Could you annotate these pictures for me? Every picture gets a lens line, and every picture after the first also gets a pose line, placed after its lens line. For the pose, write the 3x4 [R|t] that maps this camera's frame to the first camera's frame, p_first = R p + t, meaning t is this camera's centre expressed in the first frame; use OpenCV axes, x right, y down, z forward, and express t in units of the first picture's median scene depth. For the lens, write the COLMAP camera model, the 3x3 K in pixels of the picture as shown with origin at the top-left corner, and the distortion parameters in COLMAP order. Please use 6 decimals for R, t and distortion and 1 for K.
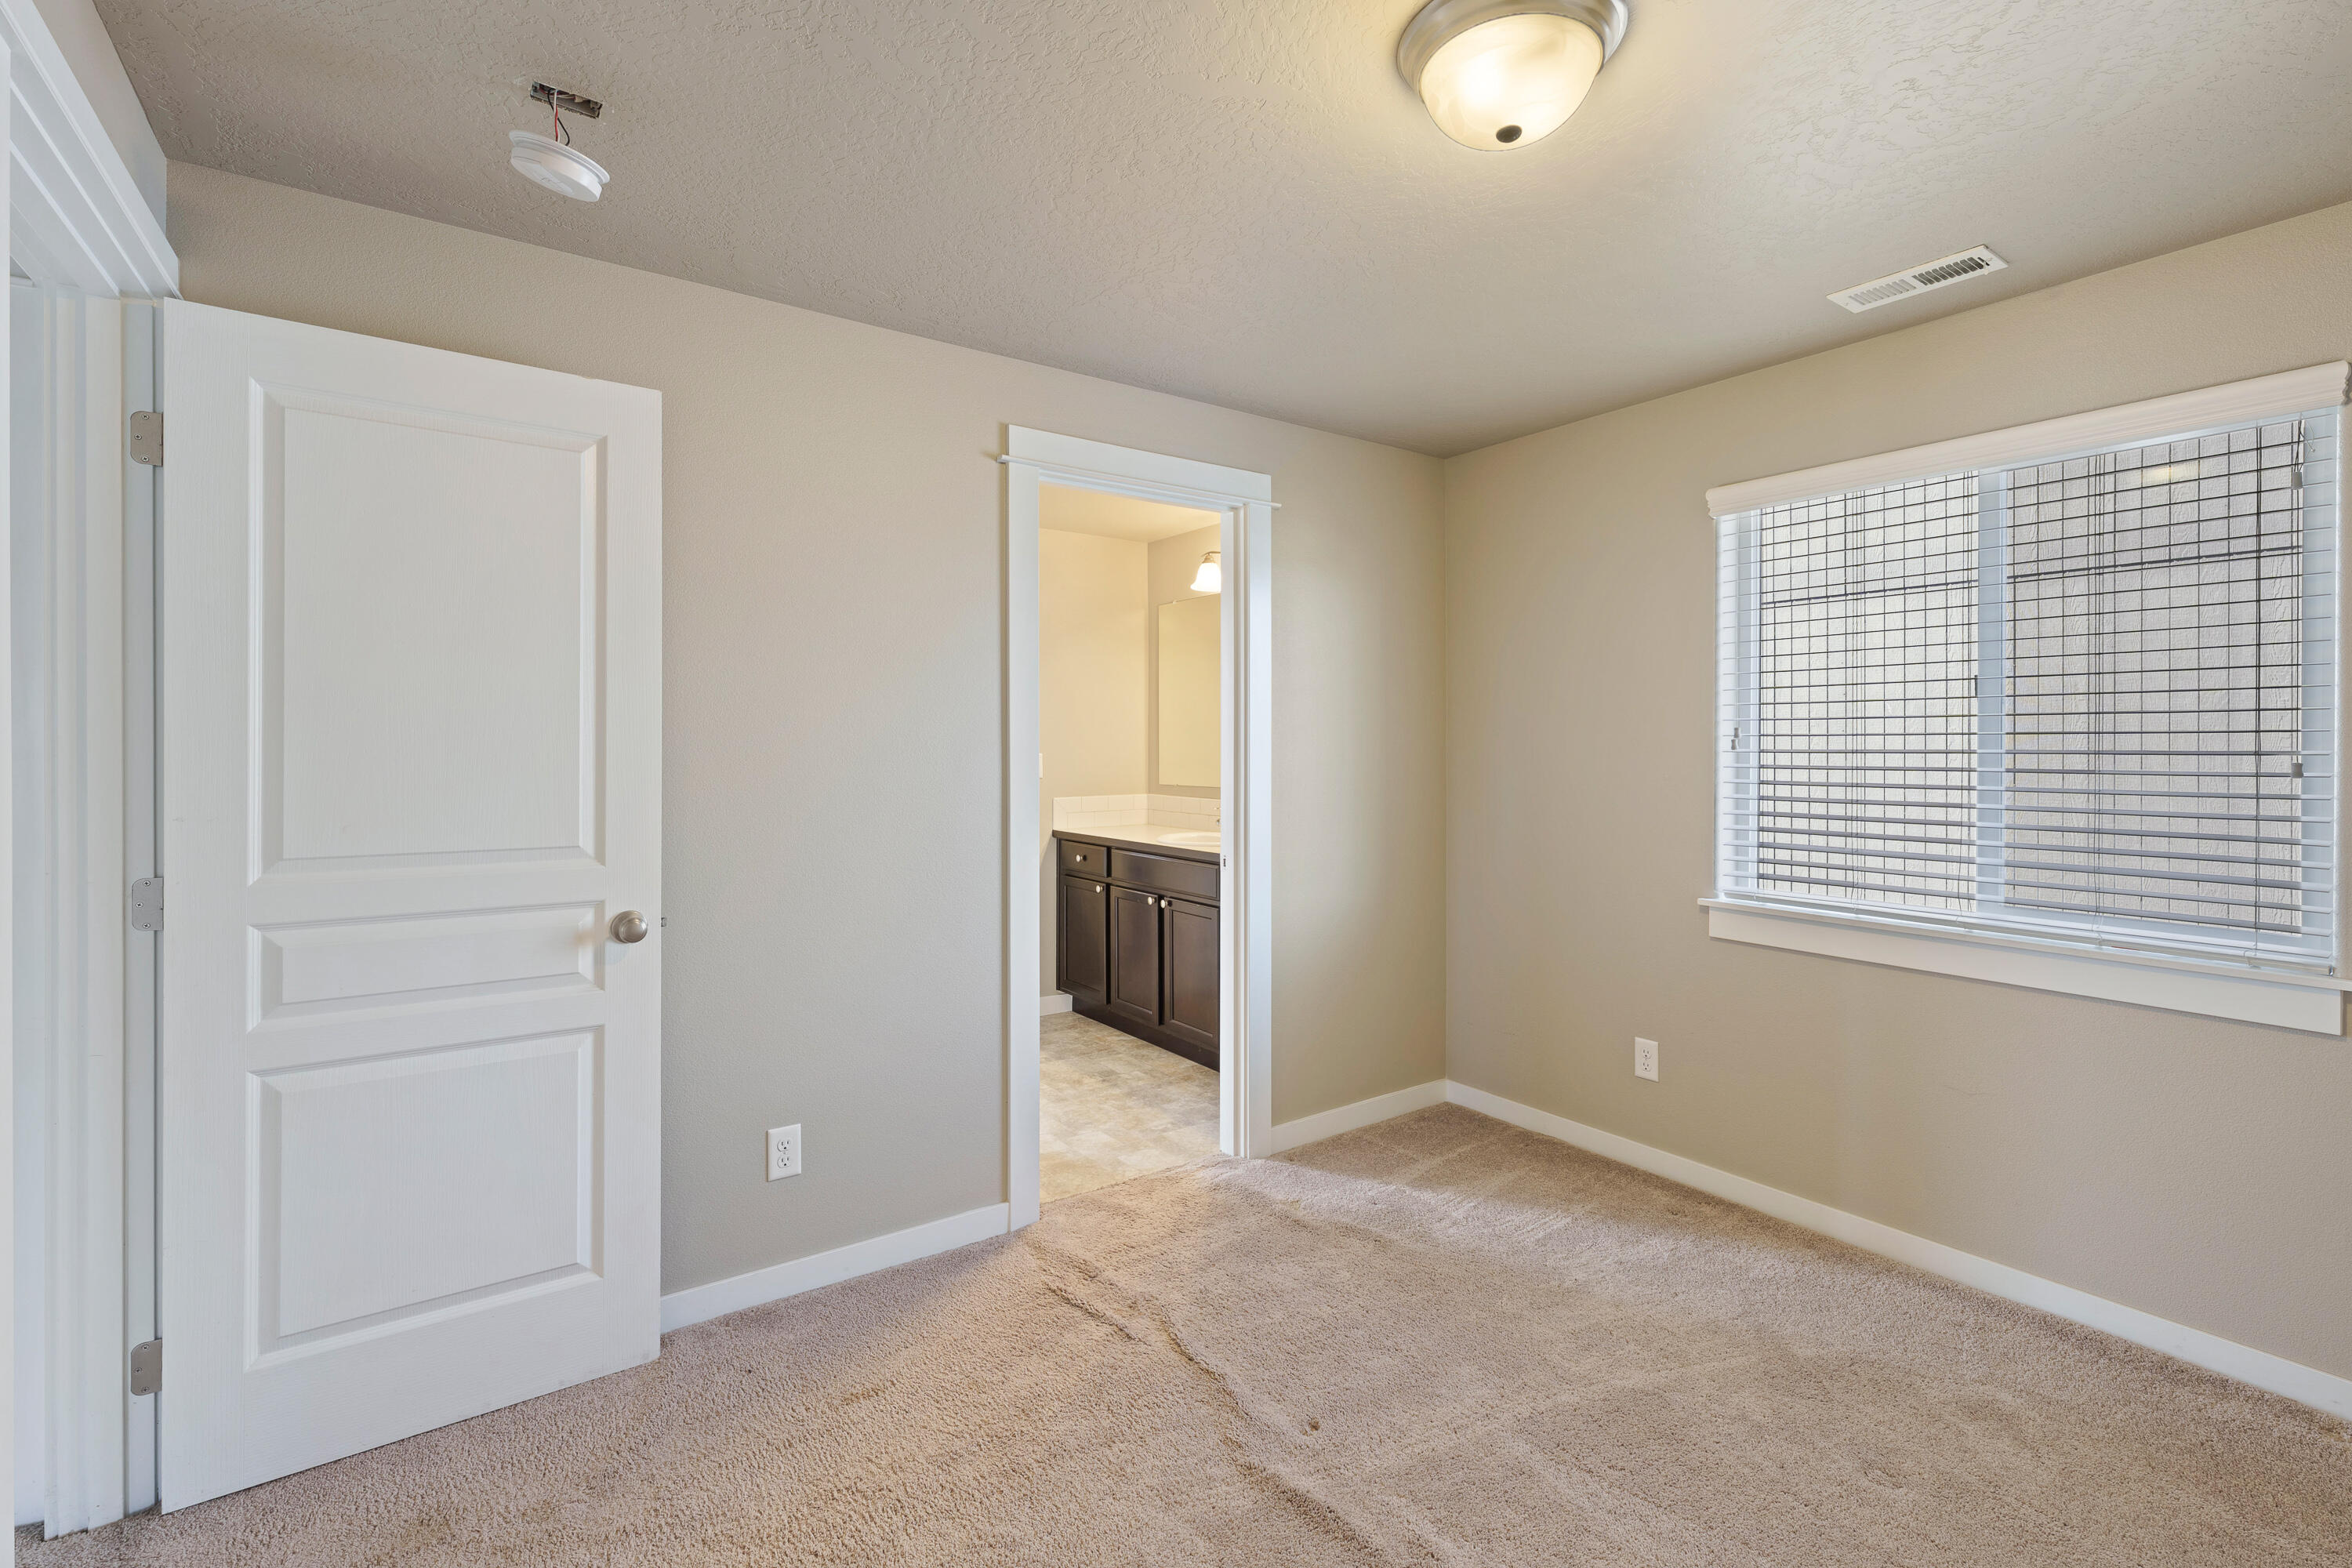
lens RADIAL K [[1037.1, 0, 1179.8], [0, 1037.1, 741.0], [0, 0, 1]] dist [0.003562, -0.000163]
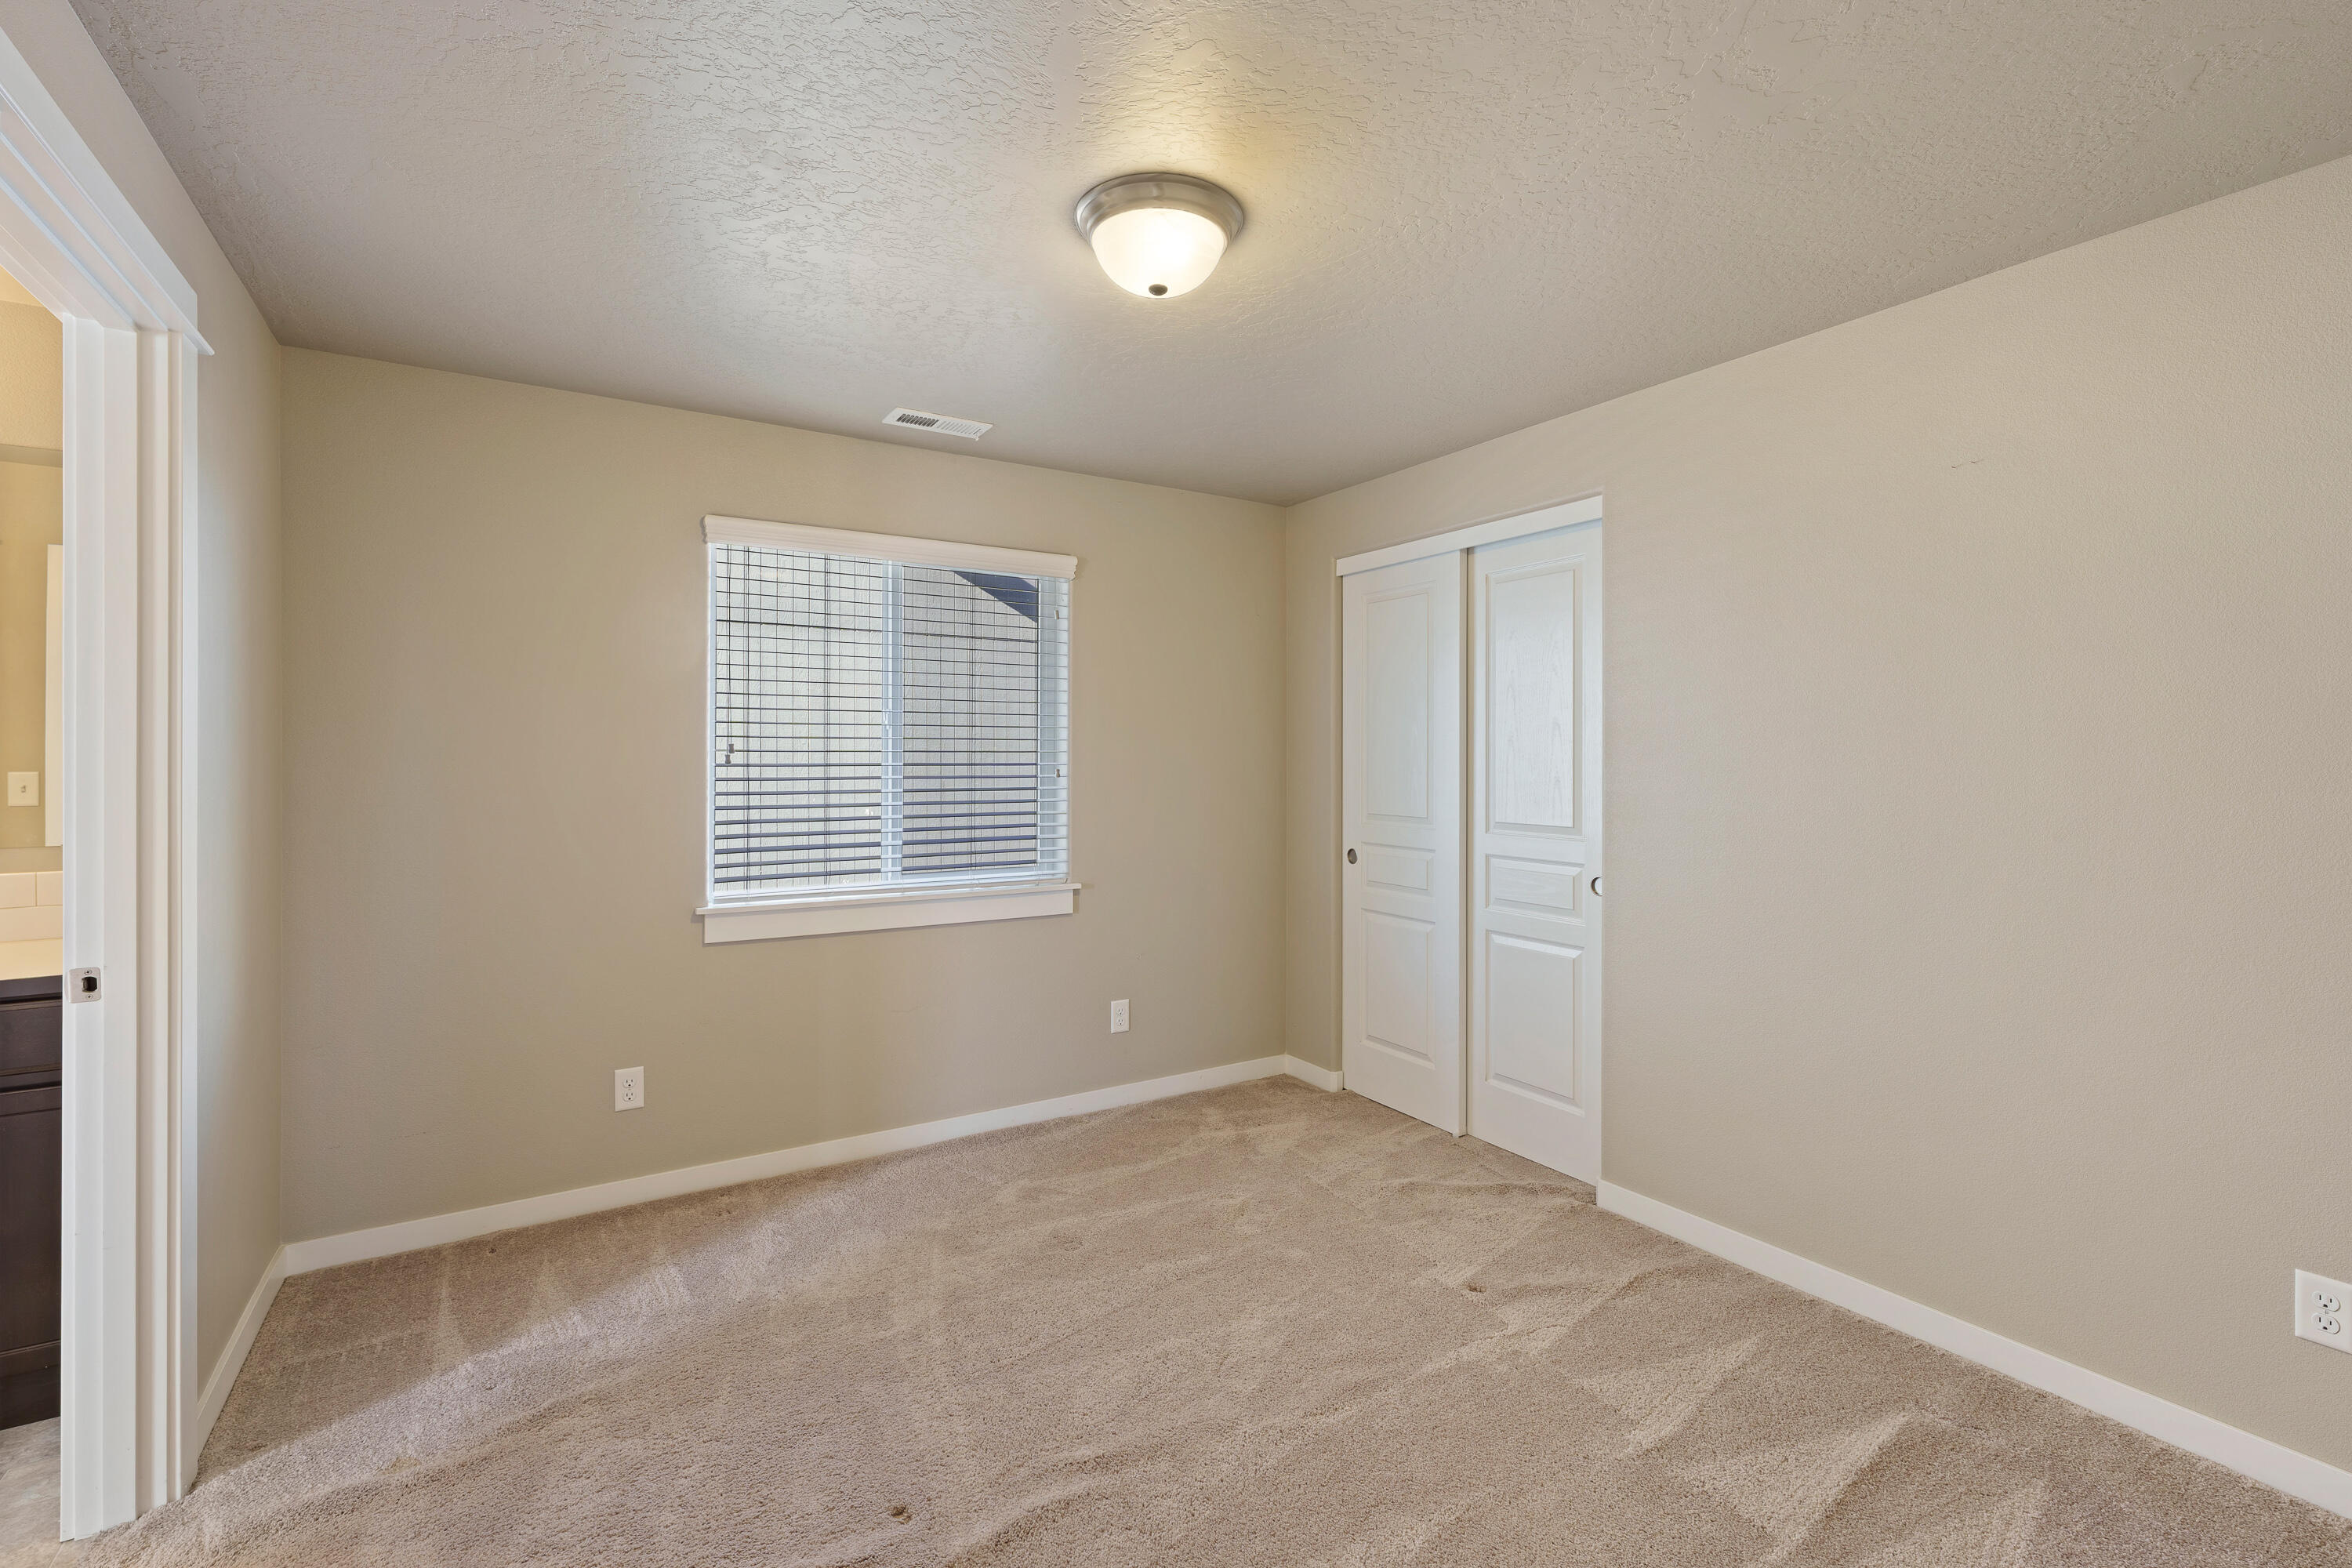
lens RADIAL K [[1037.1, 0, 1179.8], [0, 1037.1, 741.0], [0, 0, 1]] dist [0.003562, -0.000163]
pose [[0.061192, 0.017468, 0.997973, -0.536224], [-0.003344, 0.999845, -0.017296, 0.001549], [-0.998120, -0.002279, 0.061241, 0.487049]]
